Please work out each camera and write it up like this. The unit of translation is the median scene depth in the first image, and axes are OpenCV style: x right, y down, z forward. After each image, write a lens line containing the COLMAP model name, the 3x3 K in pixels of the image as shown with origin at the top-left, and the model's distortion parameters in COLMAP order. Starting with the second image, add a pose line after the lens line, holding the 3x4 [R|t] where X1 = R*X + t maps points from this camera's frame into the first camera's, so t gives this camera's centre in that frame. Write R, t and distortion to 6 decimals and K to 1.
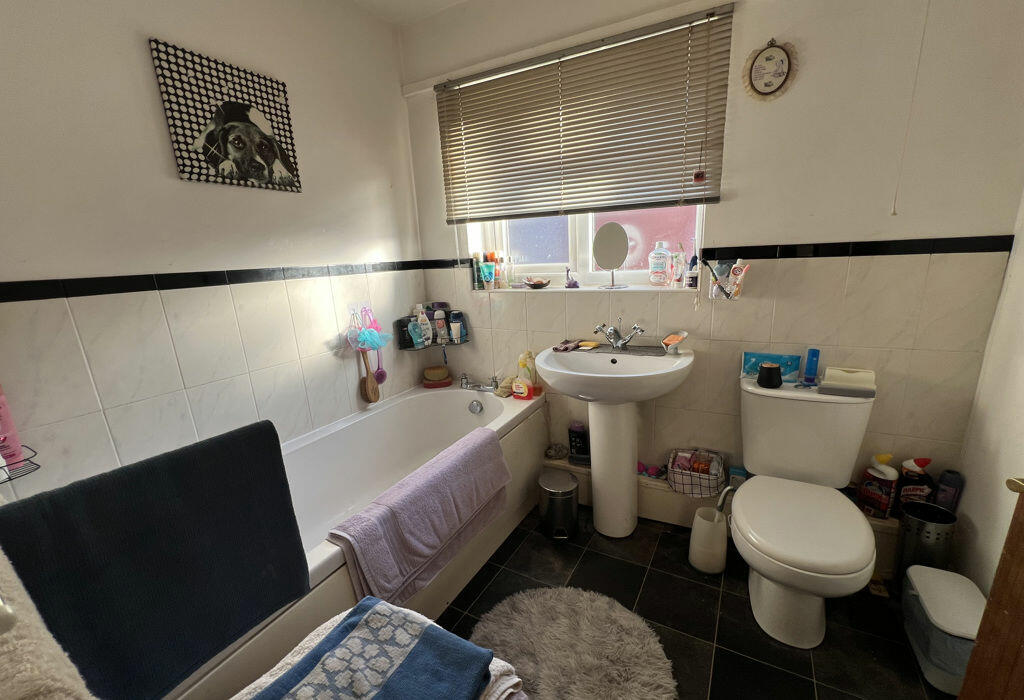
lens RADIAL K [[424.8, 0, 515.2], [0, 424.8, 357.5], [0, 0, 1]] dist [-0.001418, 0.000473]
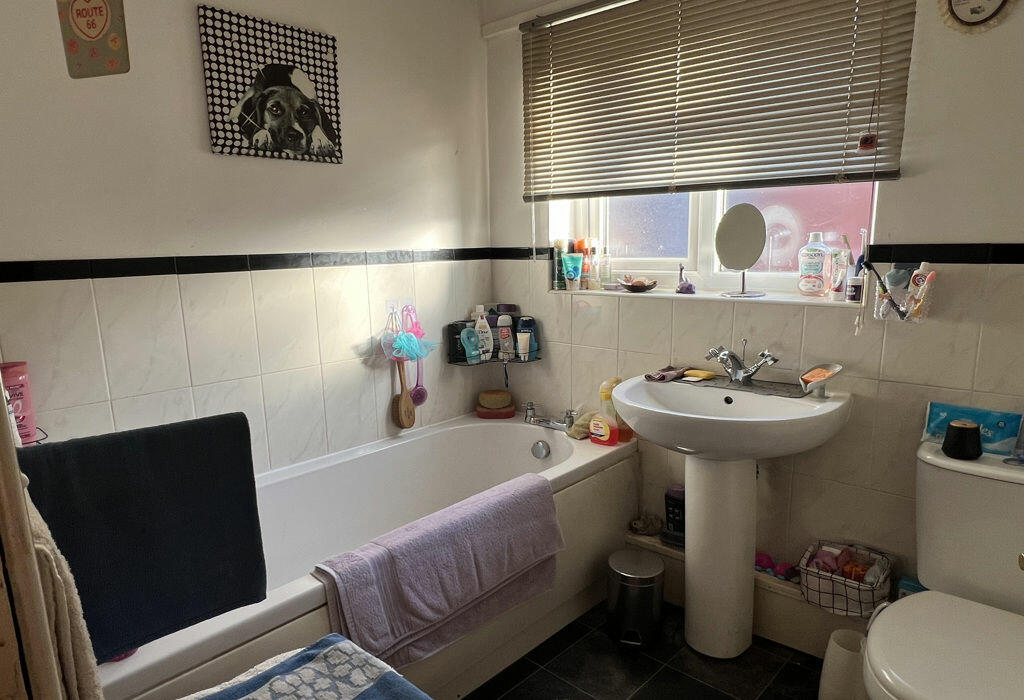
lens RADIAL K [[638.4, 0, 512.5], [0, 638.4, 352.3], [0, 0, 1]] dist [-0.001224, -0.000783]
pose [[0.971075, 0.067832, -0.228939, 0.130017], [-0.081321, 0.995433, -0.049998, 0.012214], [0.224502, 0.067170, 0.972156, -0.111111]]
